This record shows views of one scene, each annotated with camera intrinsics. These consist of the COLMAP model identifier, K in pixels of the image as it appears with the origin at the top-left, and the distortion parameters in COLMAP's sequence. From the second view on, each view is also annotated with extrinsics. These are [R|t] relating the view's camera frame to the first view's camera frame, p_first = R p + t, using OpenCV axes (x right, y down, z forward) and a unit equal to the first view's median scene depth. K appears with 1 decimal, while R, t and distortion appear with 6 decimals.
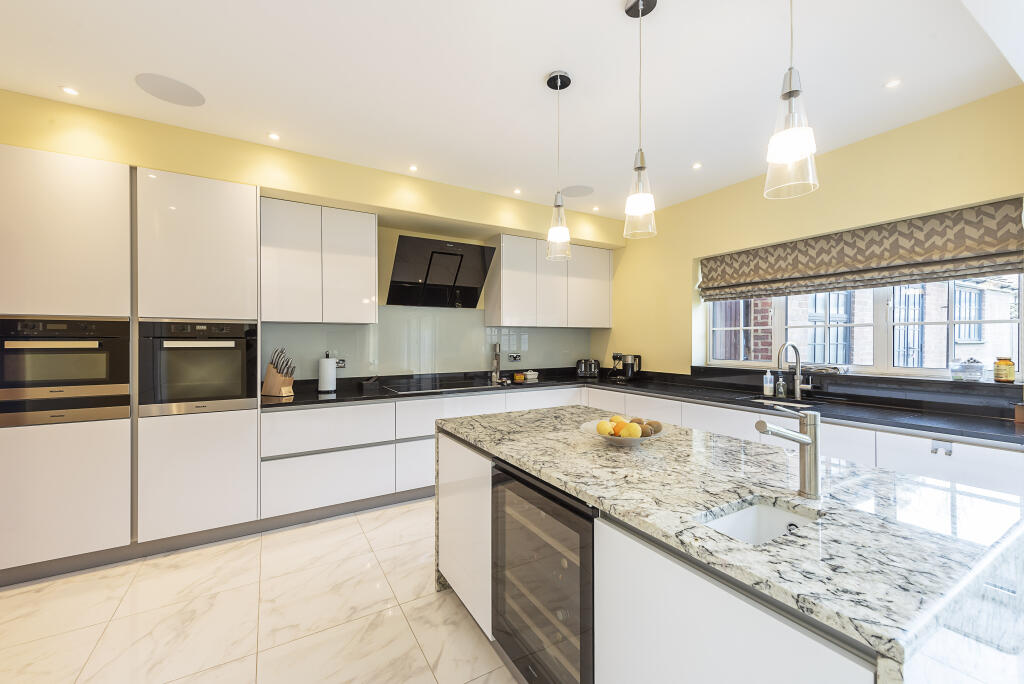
lens RADIAL K [[404.6, 0, 513.8], [0, 404.6, 340.9], [0, 0, 1]] dist [0.001040, 0.000172]
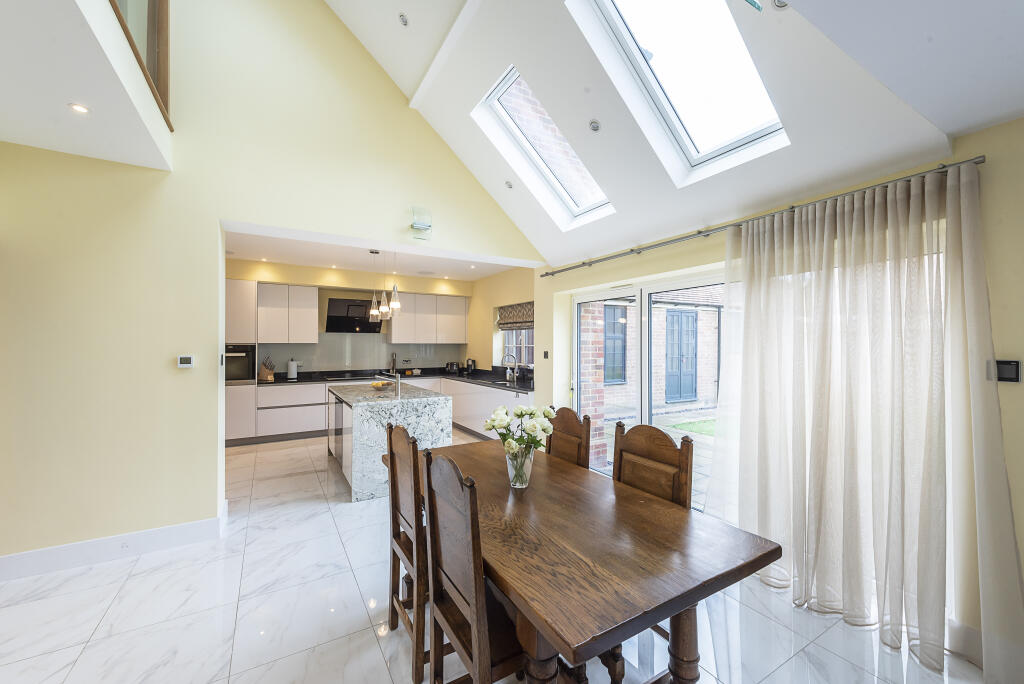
lens RADIAL K [[404.6, 0, 515.1], [0, 404.6, 342.5], [0, 0, 1]] dist [0.001040, 0.000172]
pose [[0.999993, 0.000842, 0.003659, 0.587938], [-0.000806, 0.999951, -0.009827, -0.028300], [-0.003667, 0.009824, 0.999945, -0.923836]]
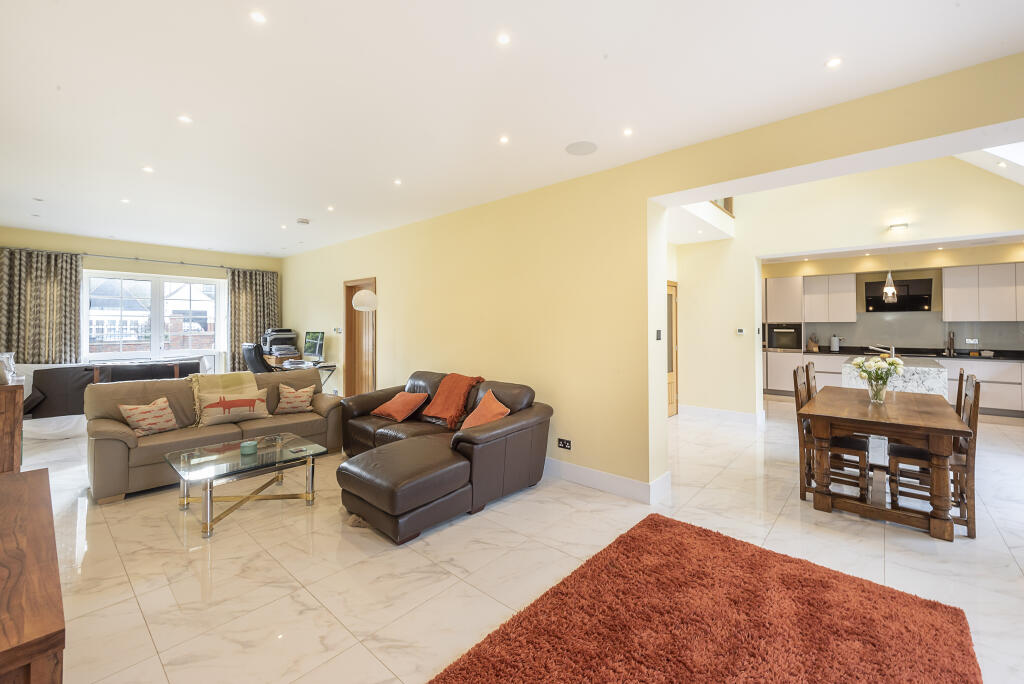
lens RADIAL K [[404.6, 0, 545.1], [0, 404.6, 320.8], [0, 0, 1]] dist [0.001040, 0.000172]
pose [[0.347385, -0.011346, -0.937654, 1.147640], [-0.001932, 0.999916, -0.012816, -0.017798], [0.937721, 0.006264, 0.347334, -1.374409]]
